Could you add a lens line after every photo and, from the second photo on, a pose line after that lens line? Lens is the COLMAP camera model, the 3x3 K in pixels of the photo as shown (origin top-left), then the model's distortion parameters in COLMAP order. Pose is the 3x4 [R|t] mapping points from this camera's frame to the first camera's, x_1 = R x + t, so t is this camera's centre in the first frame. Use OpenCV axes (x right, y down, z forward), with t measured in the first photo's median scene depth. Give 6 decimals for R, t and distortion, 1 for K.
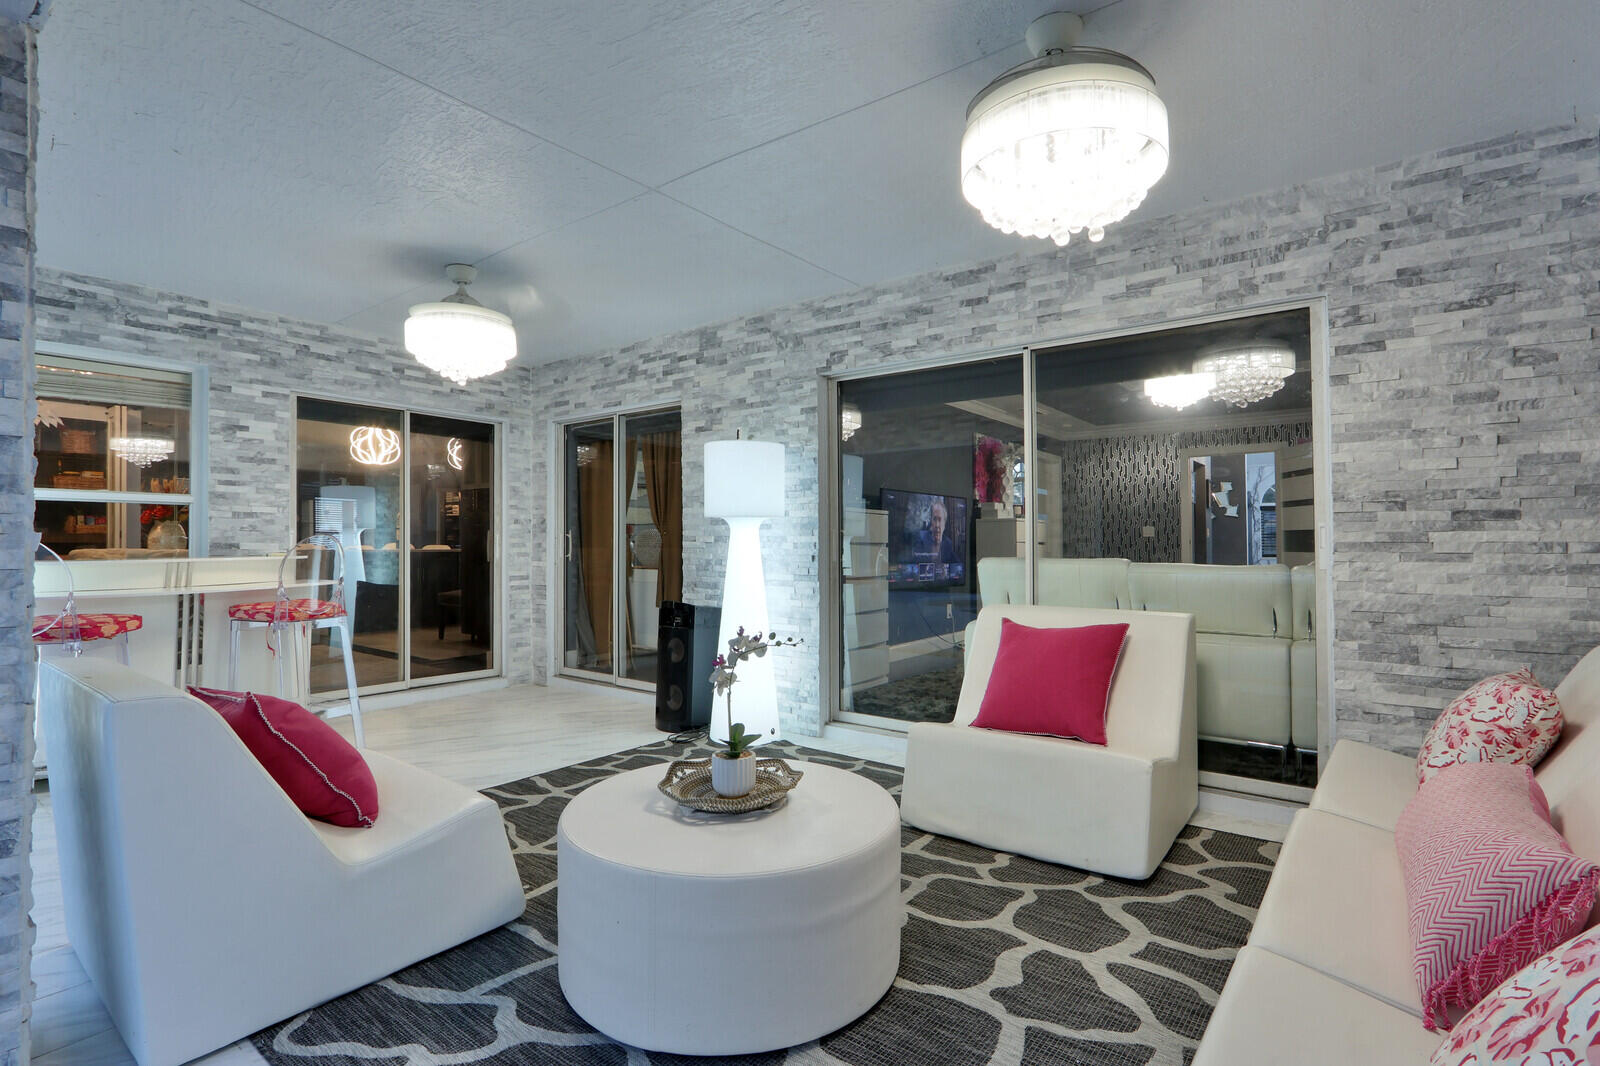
lens RADIAL K [[761.9, 0, 804.1], [0, 761.9, 528.6], [0, 0, 1]] dist [-0.013135, 0.000050]
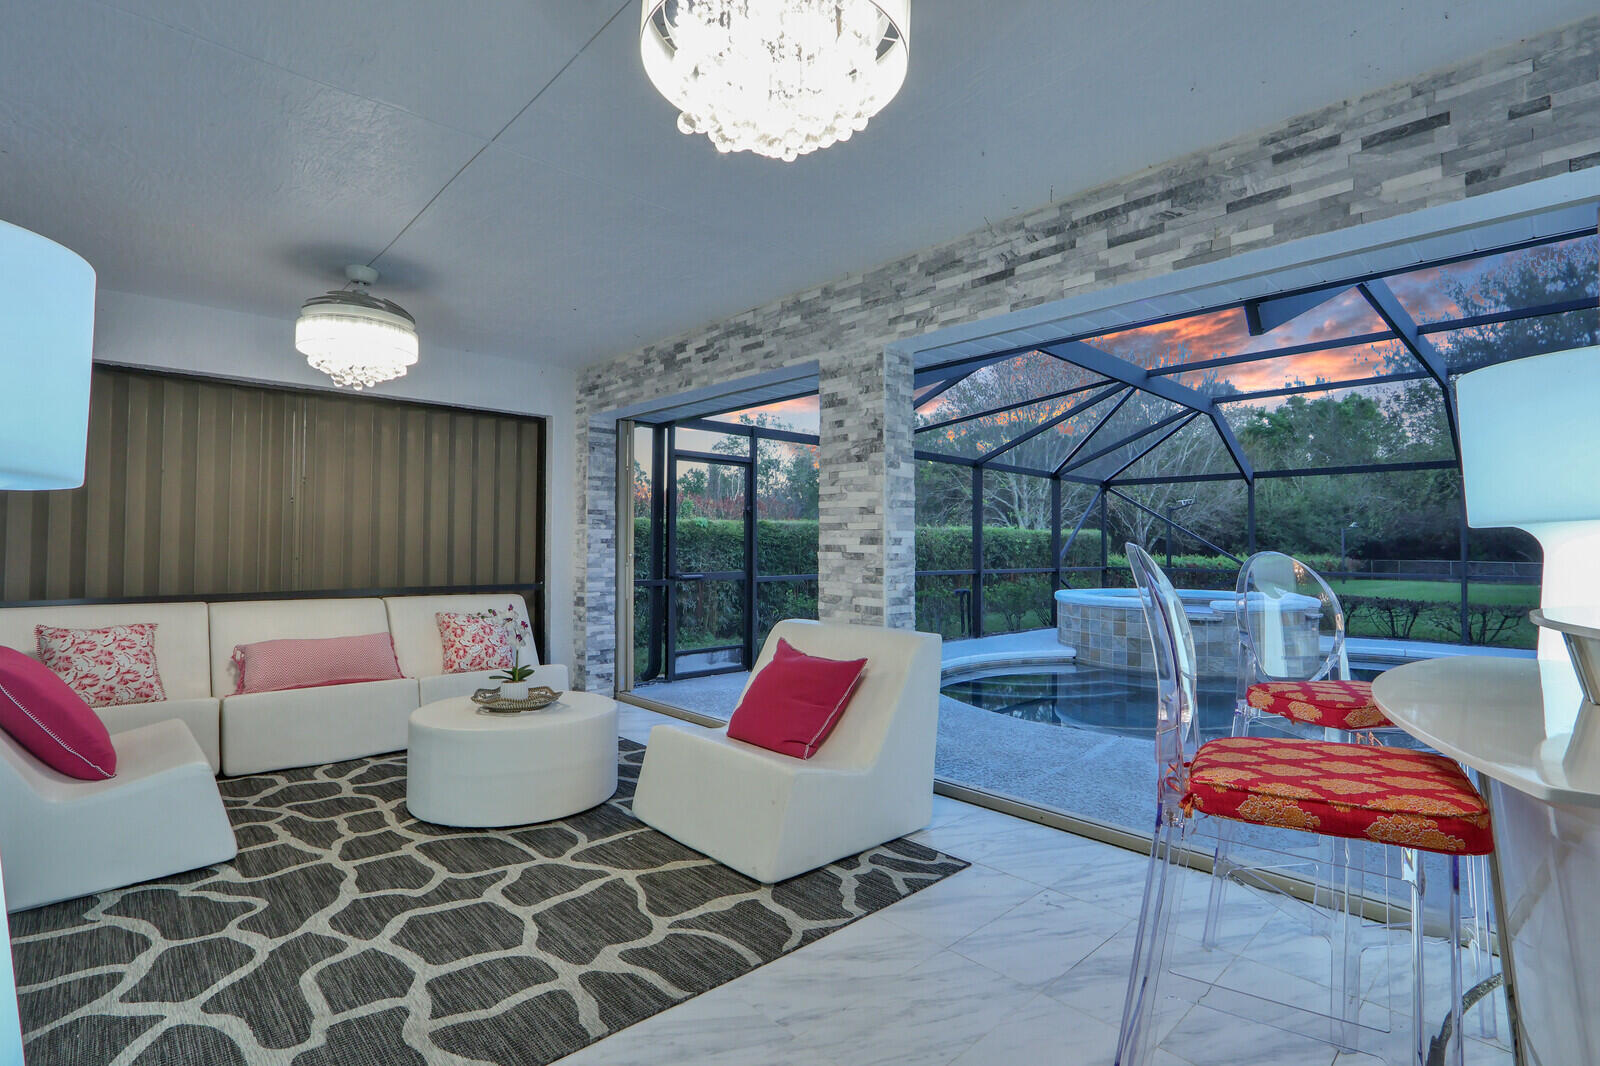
lens RADIAL K [[761.9, 0, 807.8], [0, 761.9, 534.5], [0, 0, 1]] dist [-0.013135, 0.000050]
pose [[-0.988835, -0.004568, 0.148944, -0.458587], [-0.010305, 0.999233, -0.037772, 0.015391], [-0.148658, -0.038885, -0.988124, 1.209645]]
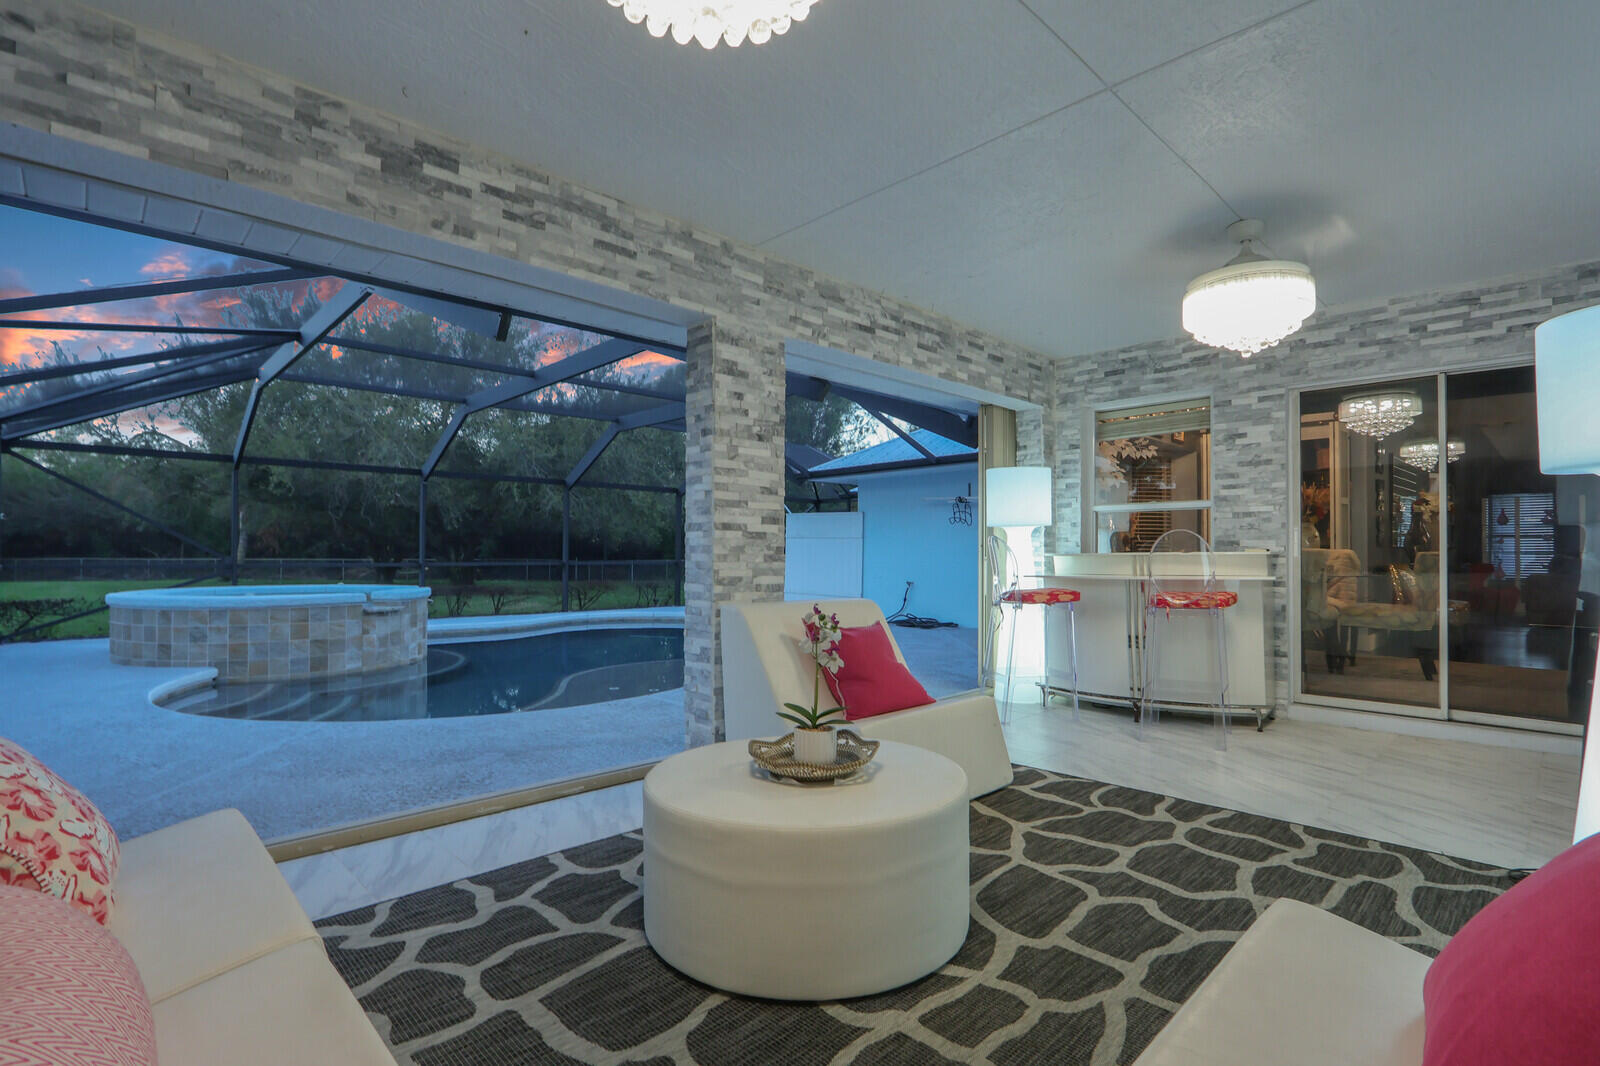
lens RADIAL K [[761.9, 0, 806.3], [0, 761.9, 548.4], [0, 0, 1]] dist [-0.013135, 0.000050]
pose [[-0.135611, -0.007796, -0.990731, 0.438465], [0.018298, 0.999779, -0.010372, 0.030991], [0.990593, -0.019535, -0.135439, 0.535647]]
